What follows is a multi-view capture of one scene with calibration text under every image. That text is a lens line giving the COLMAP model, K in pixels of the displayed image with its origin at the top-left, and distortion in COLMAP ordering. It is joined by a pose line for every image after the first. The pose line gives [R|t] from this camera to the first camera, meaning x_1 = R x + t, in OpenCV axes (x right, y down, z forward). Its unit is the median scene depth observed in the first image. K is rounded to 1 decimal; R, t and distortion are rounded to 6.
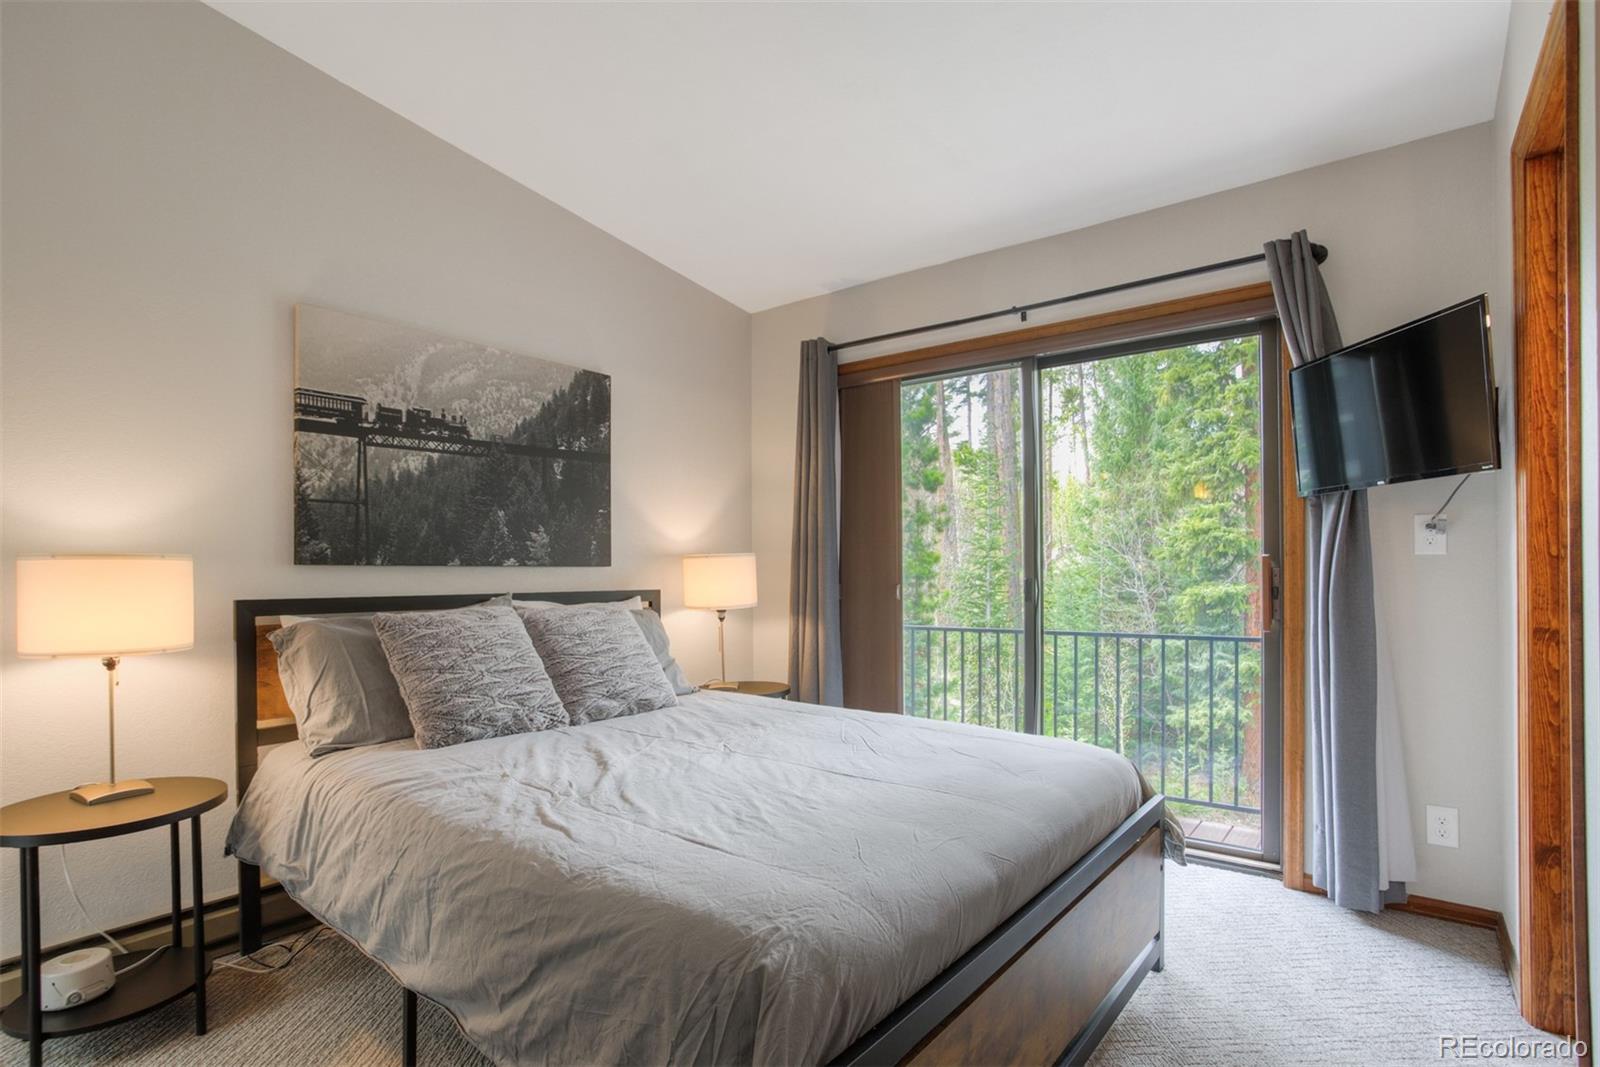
lens RADIAL K [[809.1, 0, 801.3], [0, 809.1, 563.7], [0, 0, 1]] dist [-0.000164, 0.000320]
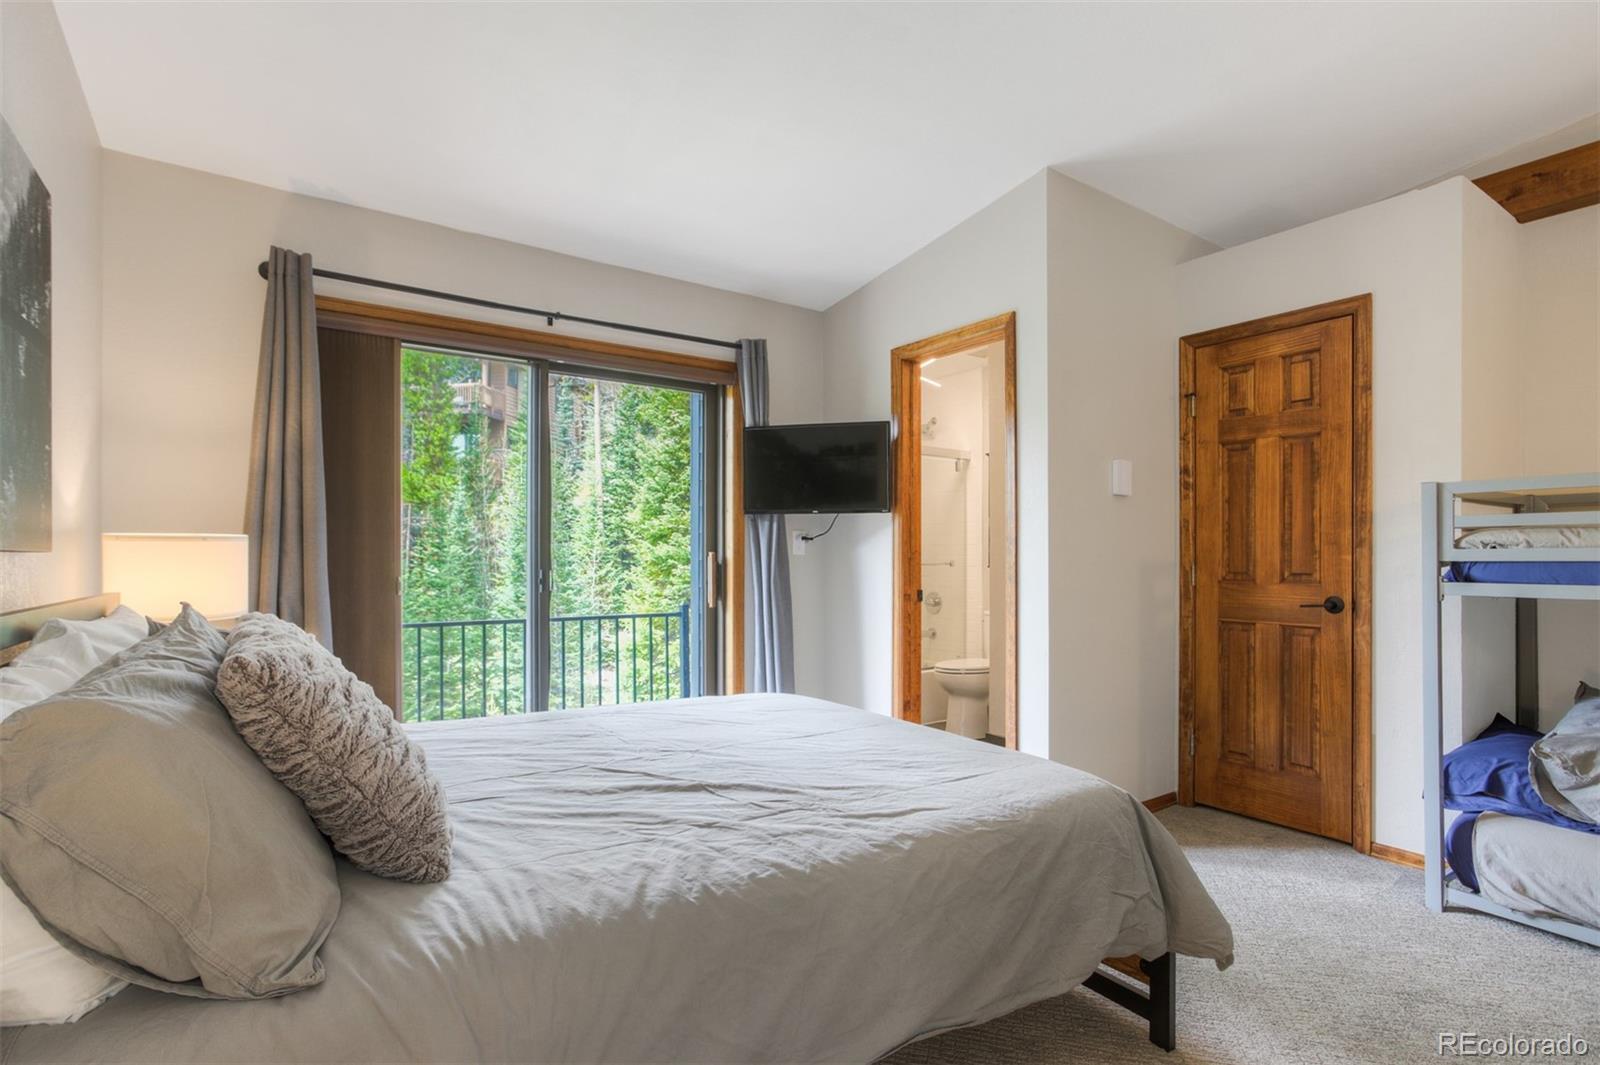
lens RADIAL K [[784.1, 0, 797.6], [0, 784.1, 531.3], [0, 0, 1]] dist [-0.010410, 0.000976]
pose [[0.289602, 0.036048, 0.956468, -0.634027], [-0.005935, 0.999339, -0.035867, 0.004270], [-0.957129, 0.004710, 0.289625, 0.413717]]
